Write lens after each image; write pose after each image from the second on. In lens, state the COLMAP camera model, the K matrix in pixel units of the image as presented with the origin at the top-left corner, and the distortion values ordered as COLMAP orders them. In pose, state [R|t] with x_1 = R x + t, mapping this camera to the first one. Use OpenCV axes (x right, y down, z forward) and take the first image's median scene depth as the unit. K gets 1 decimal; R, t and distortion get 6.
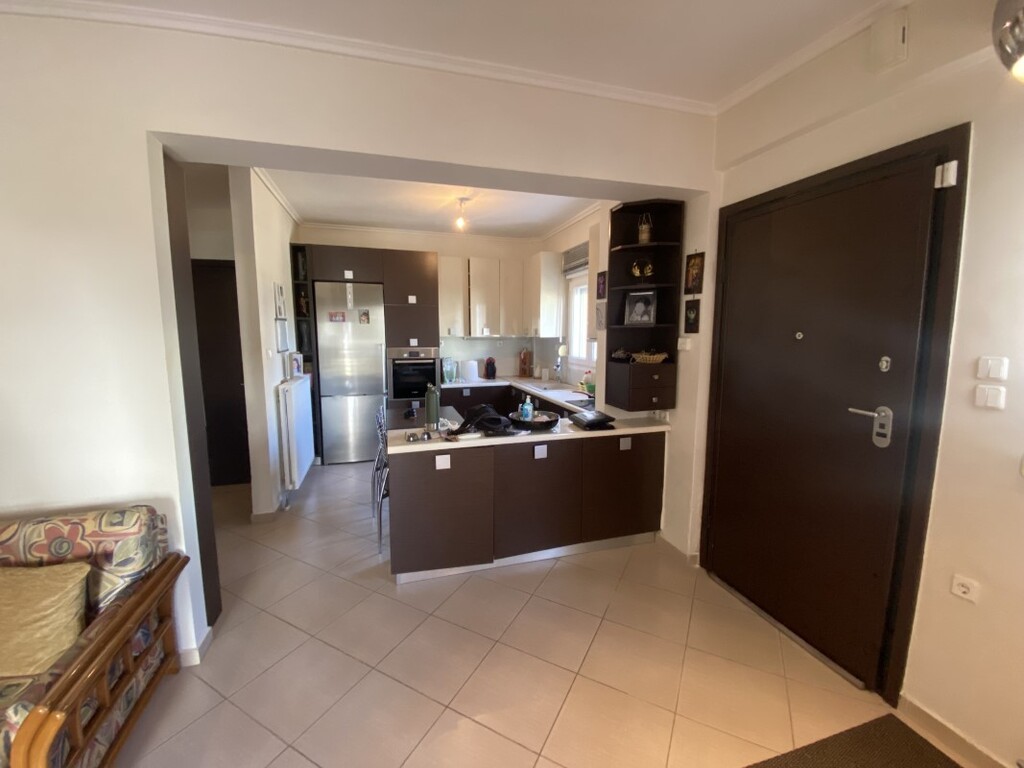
lens RADIAL K [[409.5, 0, 504.4], [0, 409.5, 379.9], [0, 0, 1]] dist [0.049686, -0.037513]
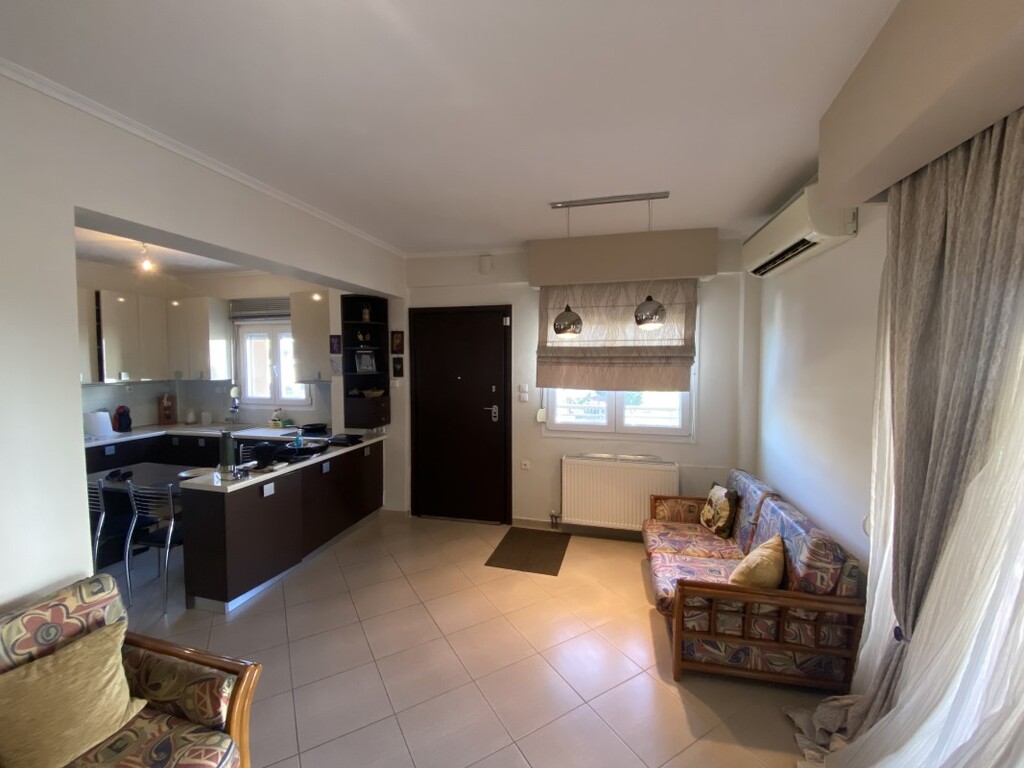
lens RADIAL K [[409.5, 0, 504.4], [0, 409.5, 379.9], [0, 0, 1]] dist [0.049686, -0.037513]
pose [[0.523049, -0.039387, 0.851392, -0.604053], [0.103260, 0.994502, -0.017430, -0.021947], [-0.846024, 0.097032, 0.524240, -0.197401]]
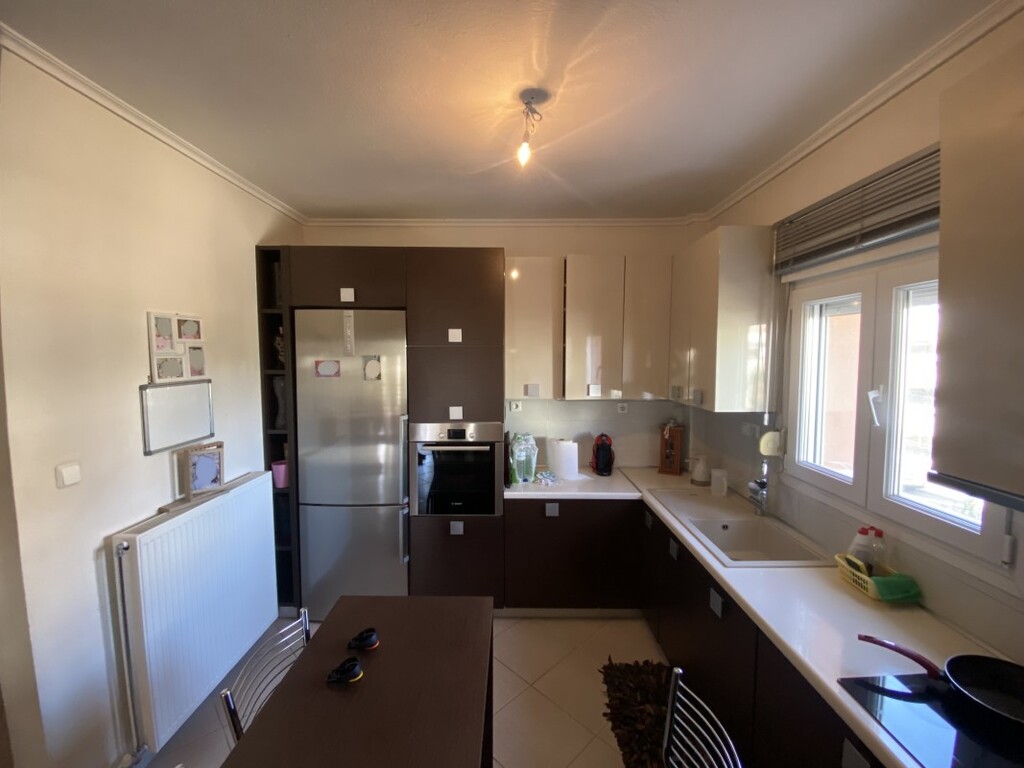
lens RADIAL K [[409.5, 0, 504.4], [0, 409.5, 379.9], [0, 0, 1]] dist [0.049686, -0.037513]
pose [[0.954199, 0.019026, -0.298566, 0.003727], [-0.036254, 0.997975, -0.052270, -0.163705], [0.296967, 0.060700, 0.952957, 0.747326]]
